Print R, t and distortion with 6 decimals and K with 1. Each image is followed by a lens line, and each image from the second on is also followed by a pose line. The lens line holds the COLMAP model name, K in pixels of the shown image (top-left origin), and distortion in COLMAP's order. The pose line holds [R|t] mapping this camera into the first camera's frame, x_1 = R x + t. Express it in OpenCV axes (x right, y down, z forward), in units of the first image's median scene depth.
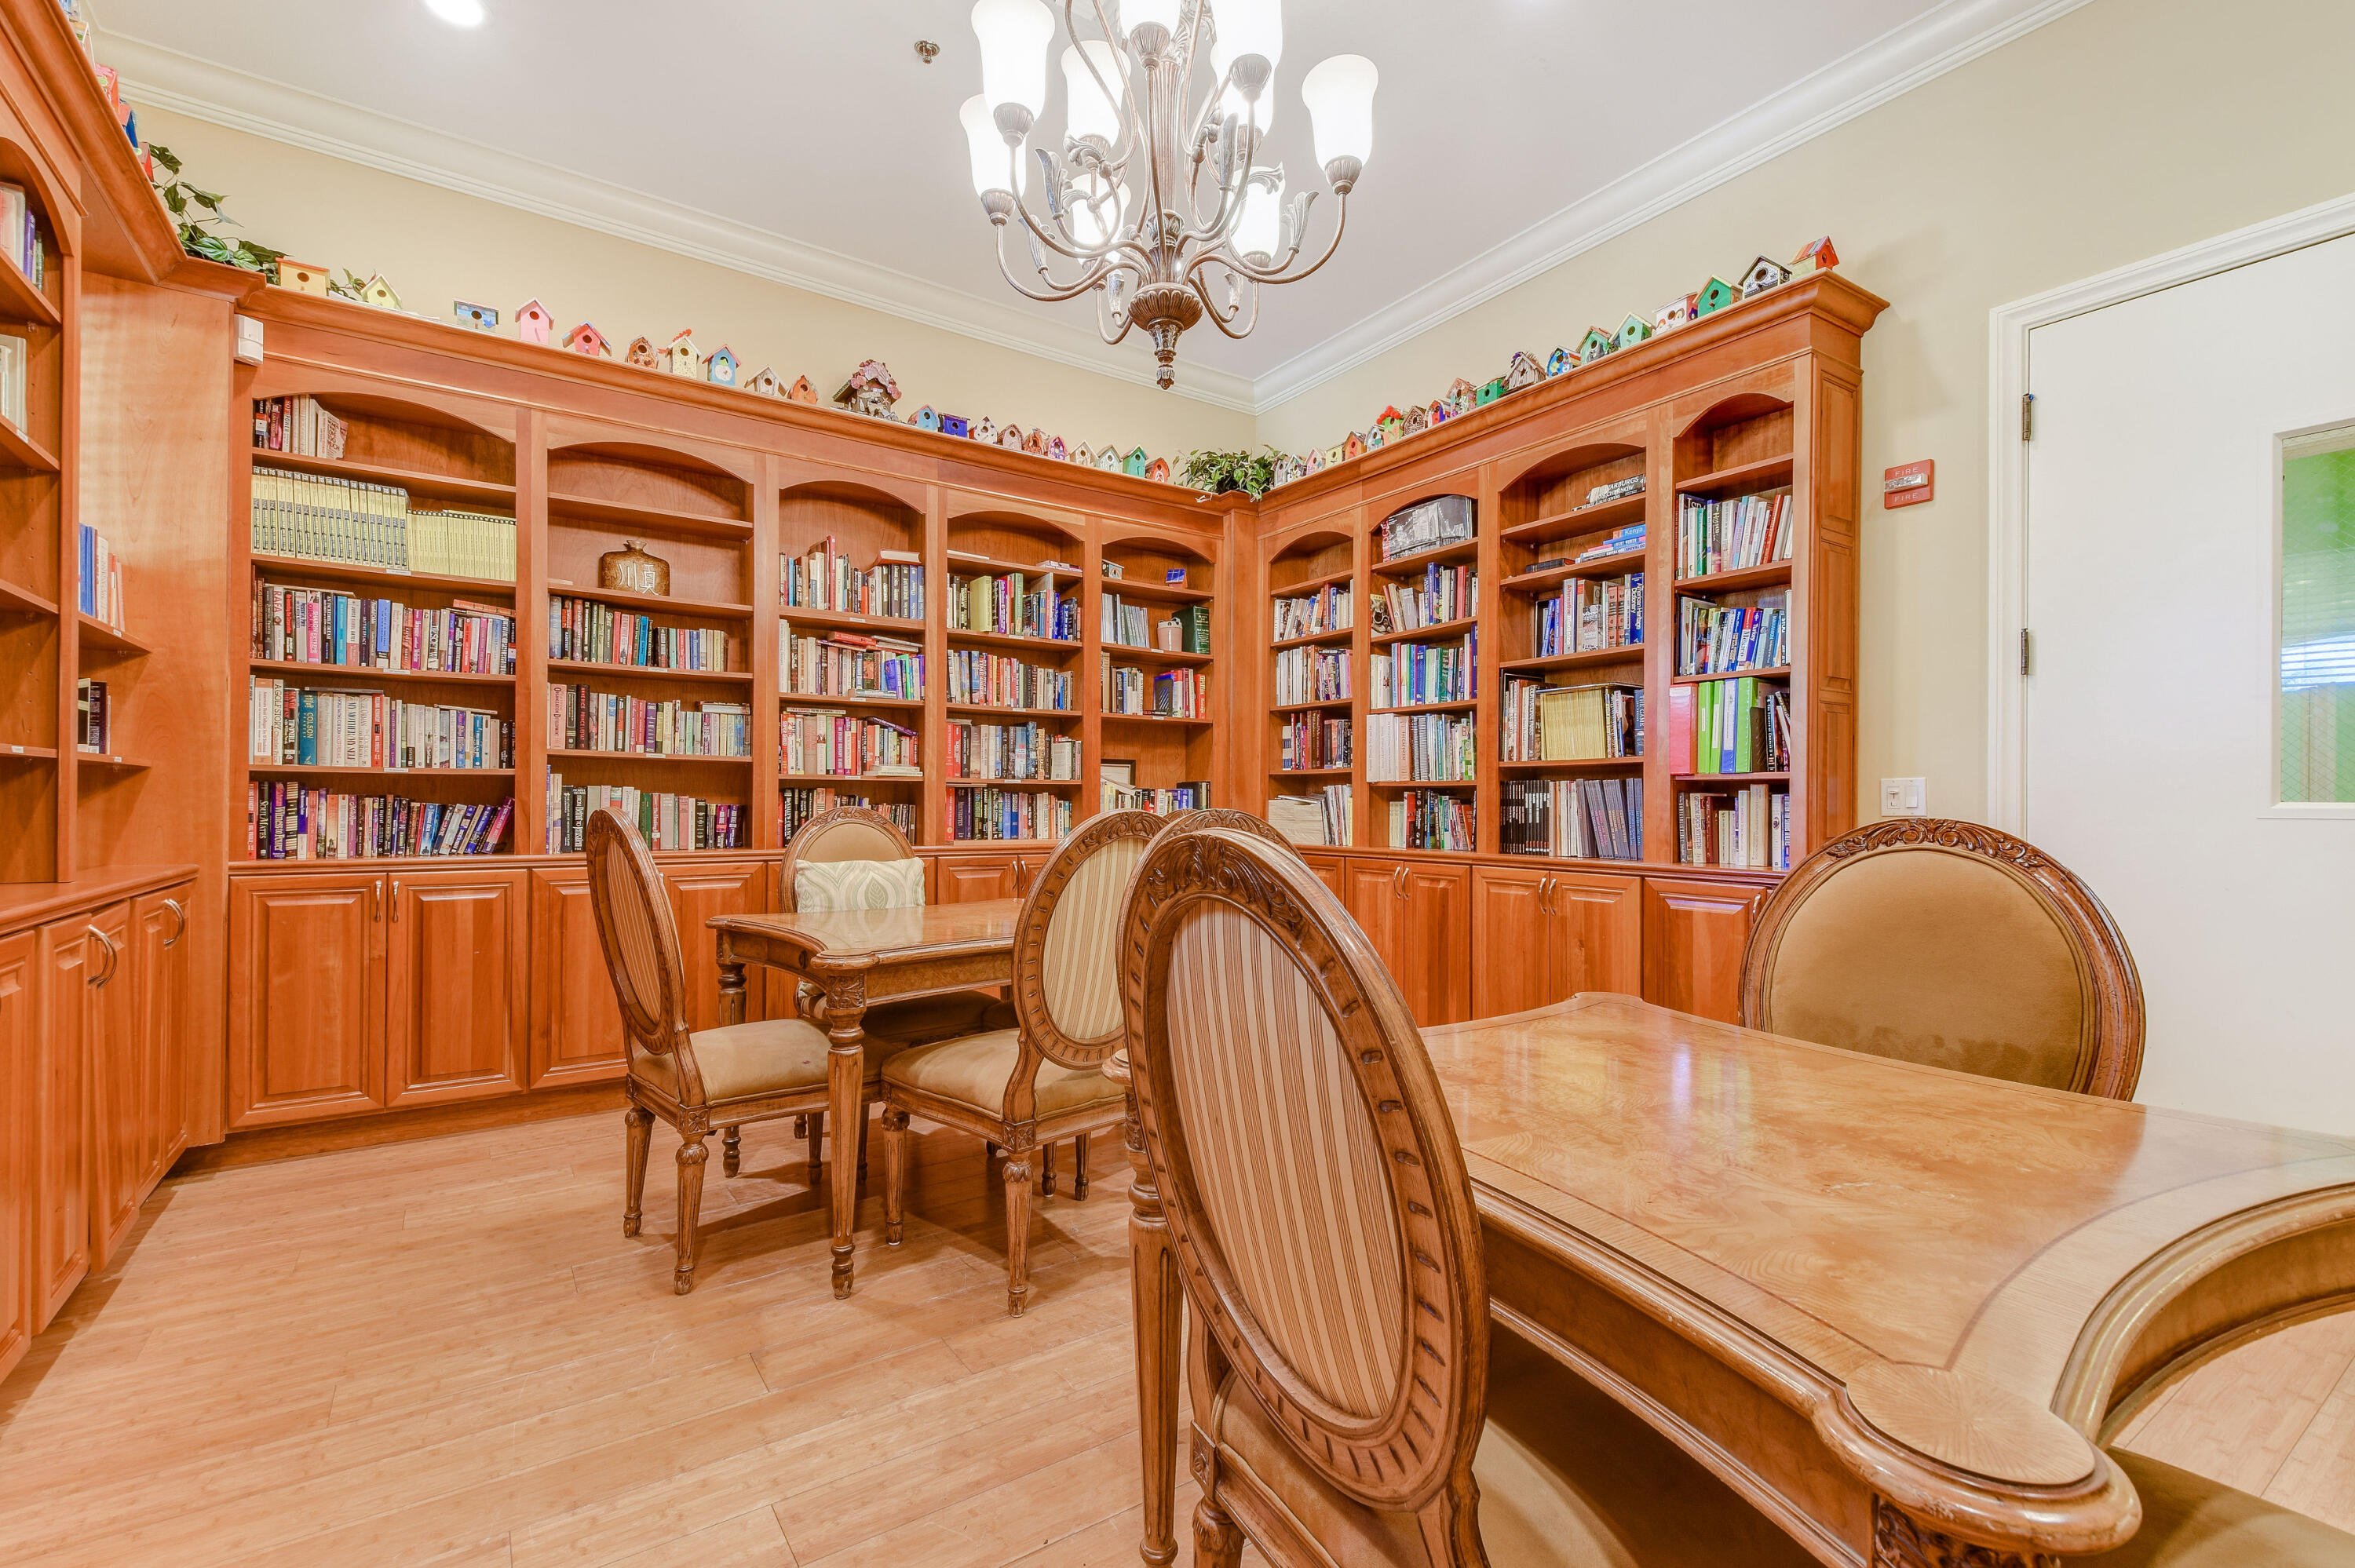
lens RADIAL K [[1014.9, 0, 1169.4], [0, 1014.9, 799.8], [0, 0, 1]] dist [0.053550, -0.026584]
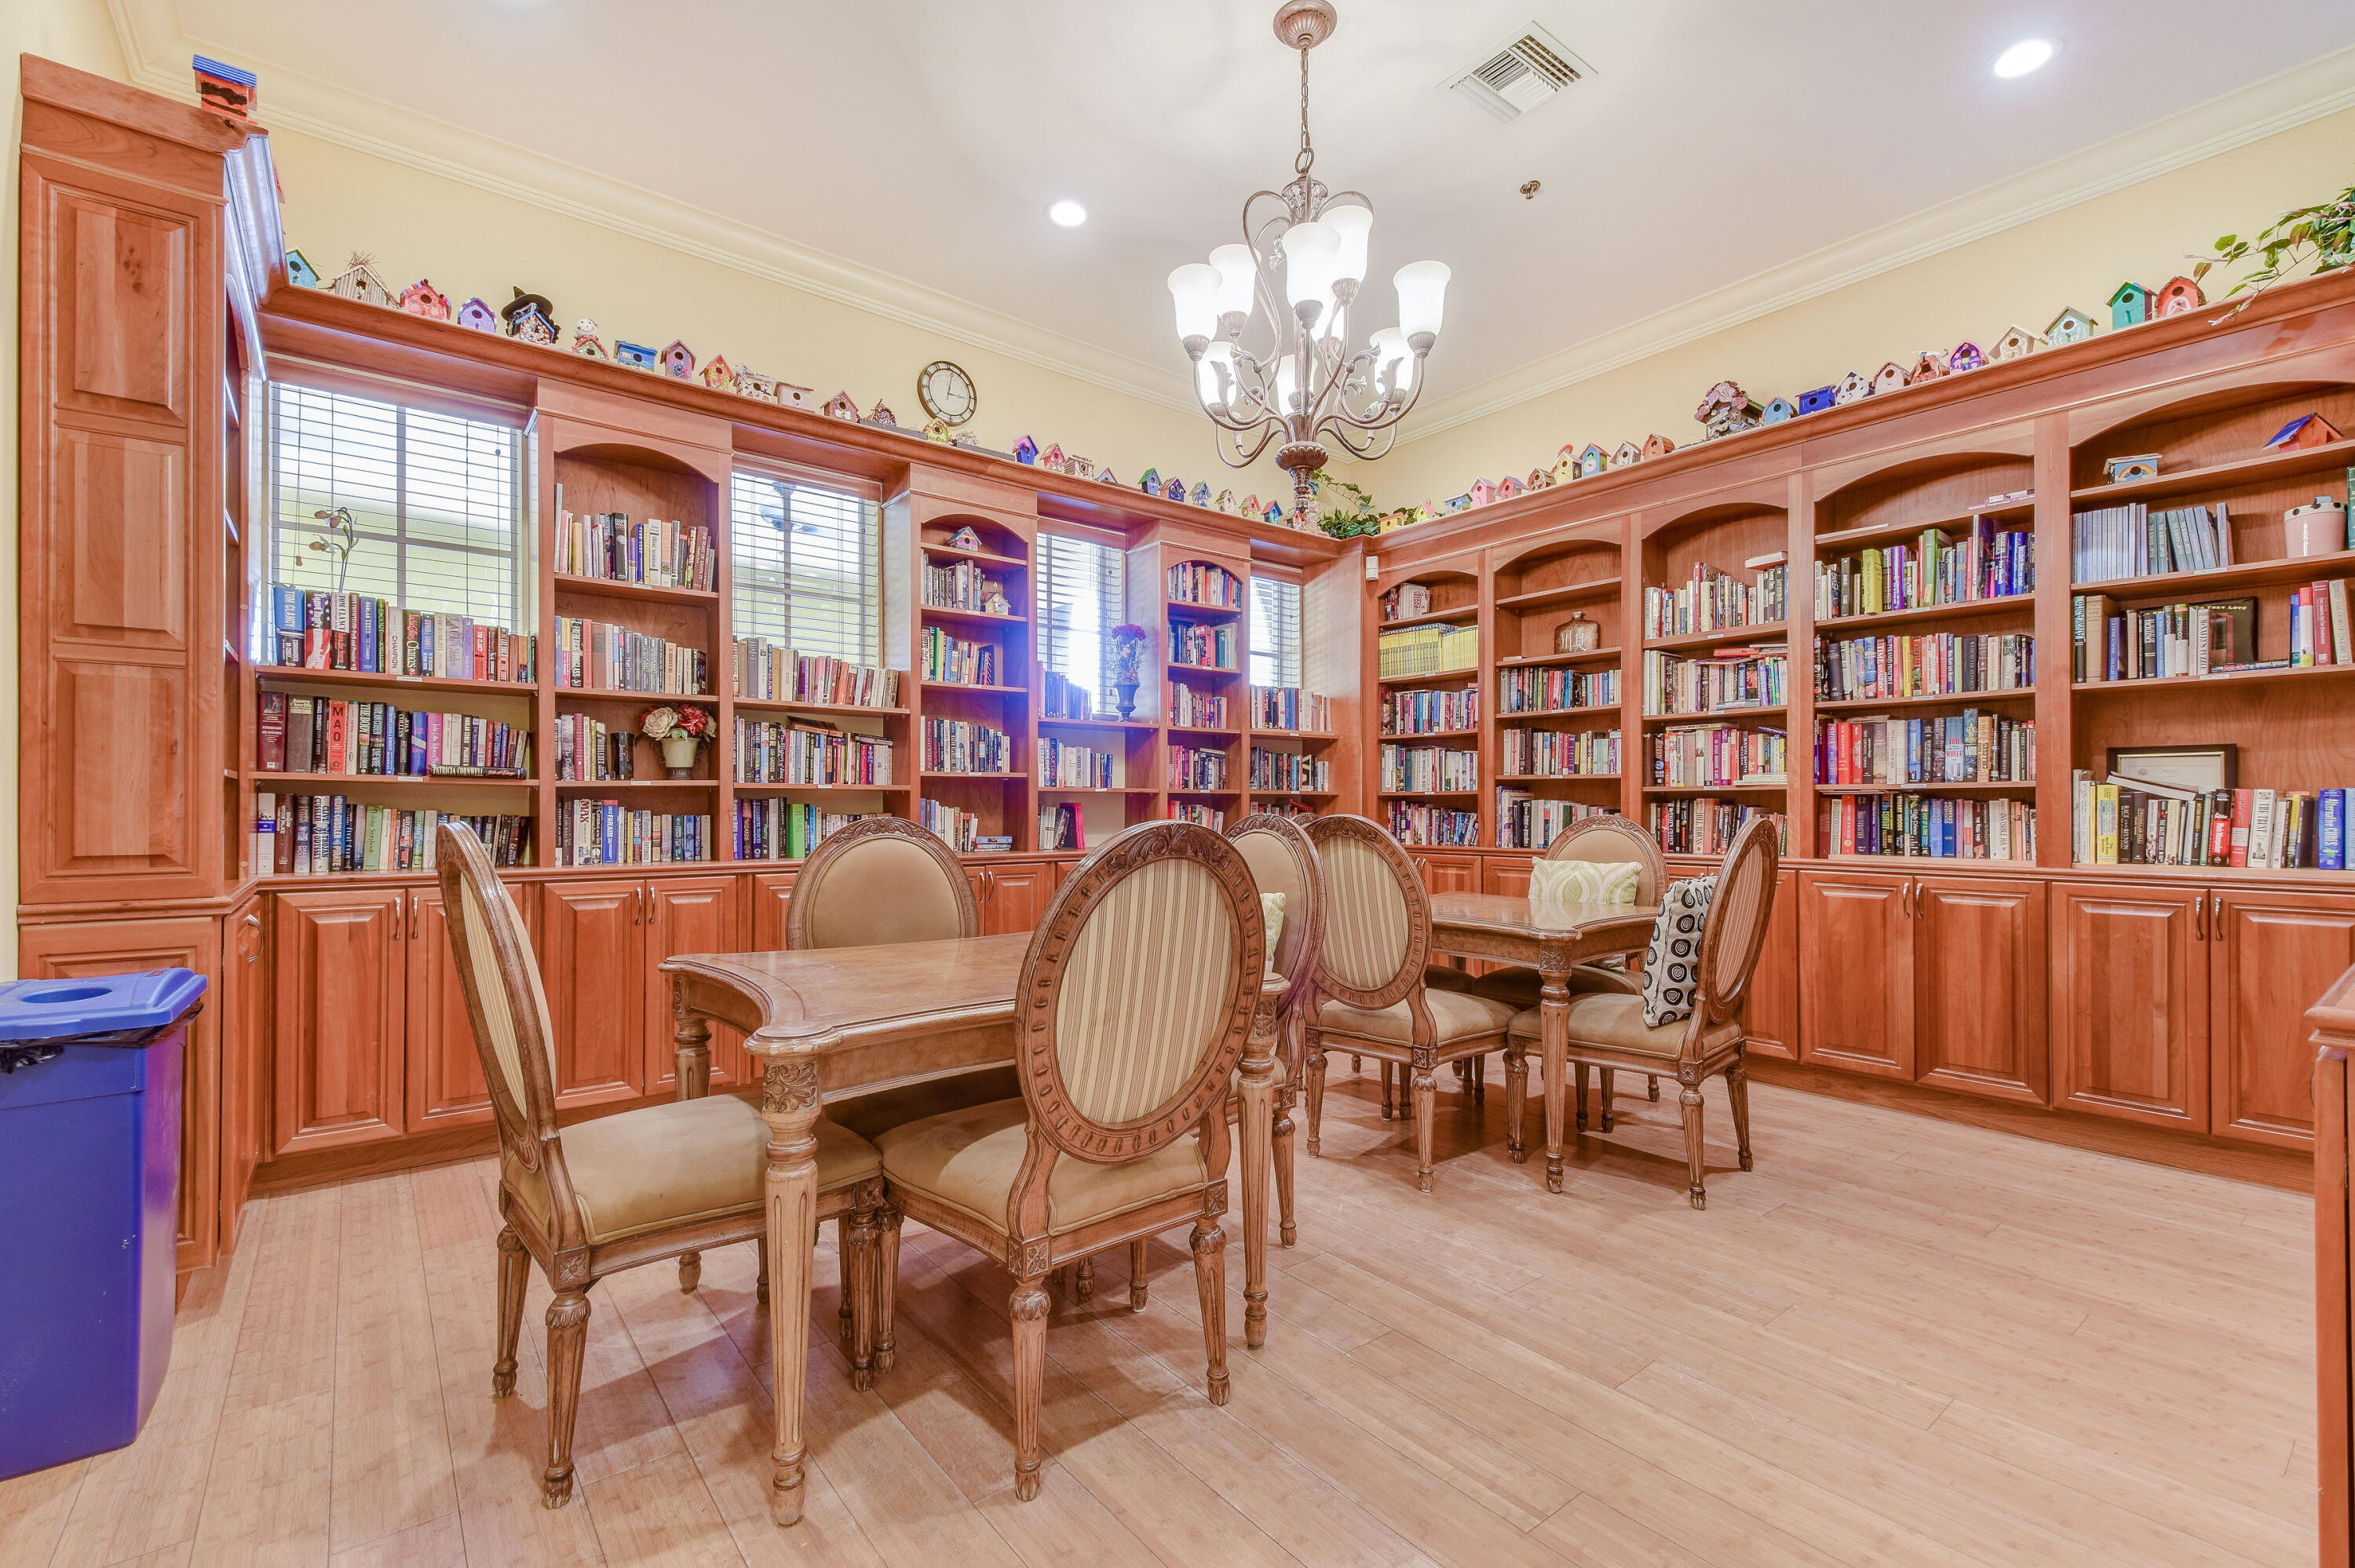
lens RADIAL K [[1014.9, 0, 1169.4], [0, 1014.9, 799.8], [0, 0, 1]] dist [0.053550, -0.026584]
pose [[0.075765, -0.005055, -0.997113, 0.690734], [0.015043, 0.999879, -0.003926, -0.014406], [0.997012, -0.014702, 0.075832, 0.361329]]
